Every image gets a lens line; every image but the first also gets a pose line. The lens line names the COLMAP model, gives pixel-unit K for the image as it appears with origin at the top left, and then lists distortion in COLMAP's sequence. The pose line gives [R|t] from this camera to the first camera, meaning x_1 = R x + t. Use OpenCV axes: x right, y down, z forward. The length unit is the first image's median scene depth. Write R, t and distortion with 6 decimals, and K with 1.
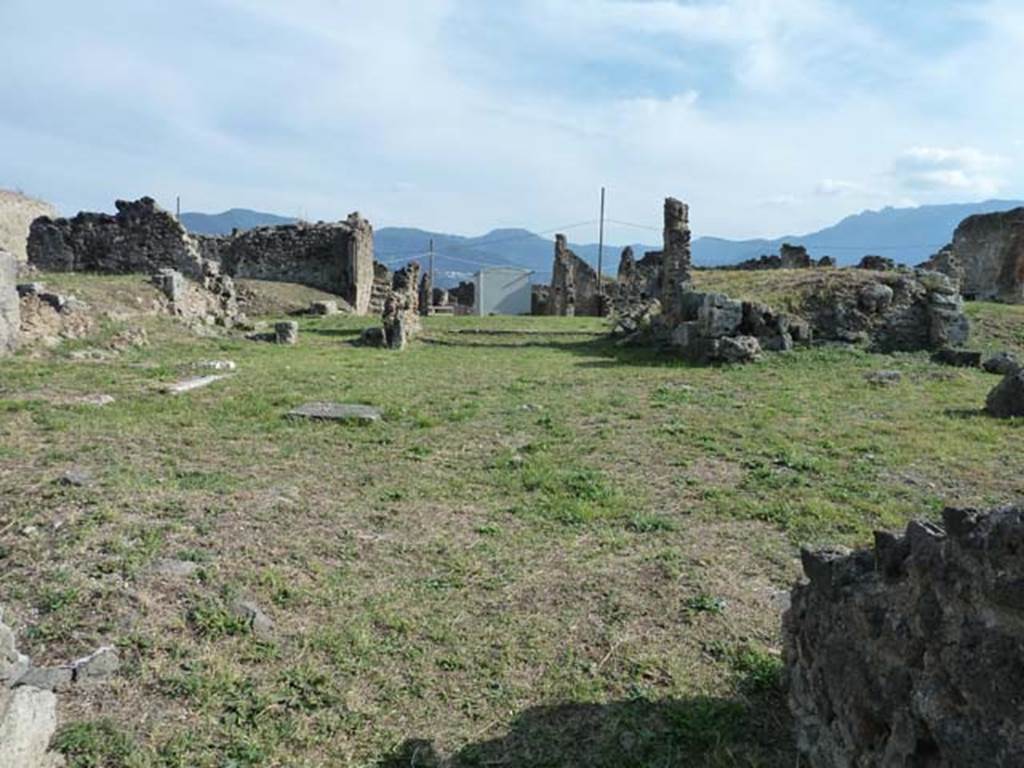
lens RADIAL K [[763.3, 0, 514.0], [0, 763.3, 381.4], [0, 0, 1]] dist [-0.041477, 0.011893]
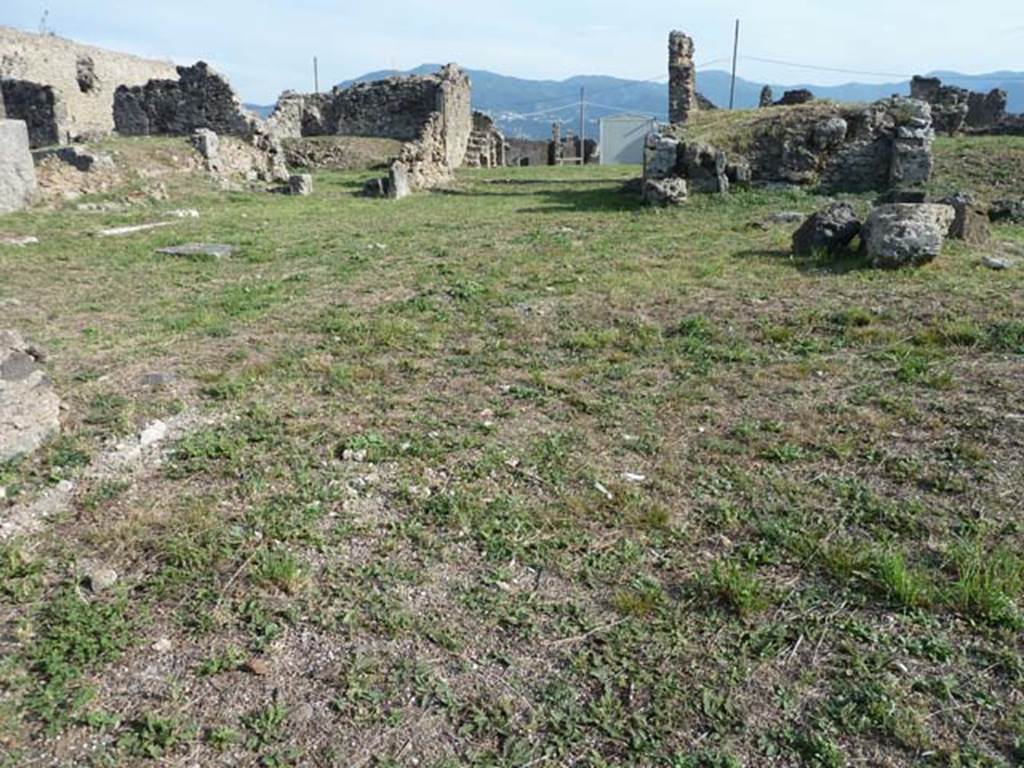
lens RADIAL K [[763.3, 0, 511.7], [0, 763.3, 383.1], [0, 0, 1]] dist [-0.041477, 0.011893]
pose [[0.969371, 0.044622, -0.241515, 0.343311], [0.001218, 0.982471, 0.186410, 0.016065], [0.245600, -0.180995, 0.952324, -0.022942]]
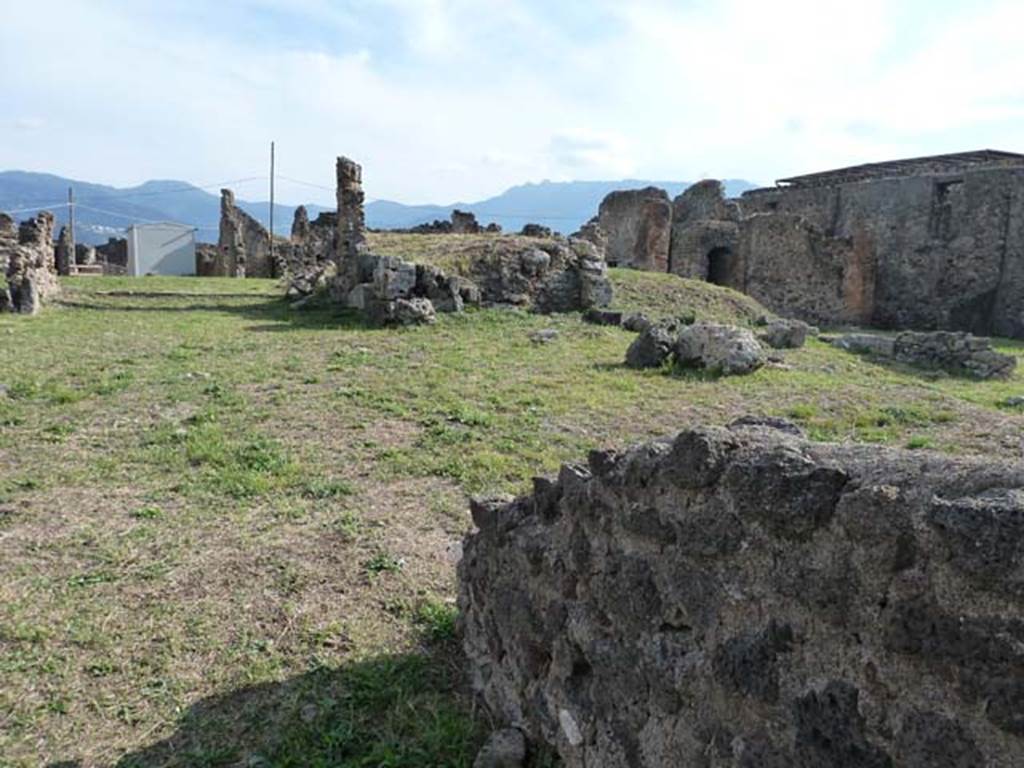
lens RADIAL K [[763.3, 0, 518.0], [0, 763.3, 380.6], [0, 0, 1]] dist [-0.041477, 0.011893]
pose [[0.913201, -0.040664, 0.405475, 0.004782], [0.021545, 0.998435, 0.051606, 0.001040], [-0.406939, -0.038390, 0.912648, 0.005483]]
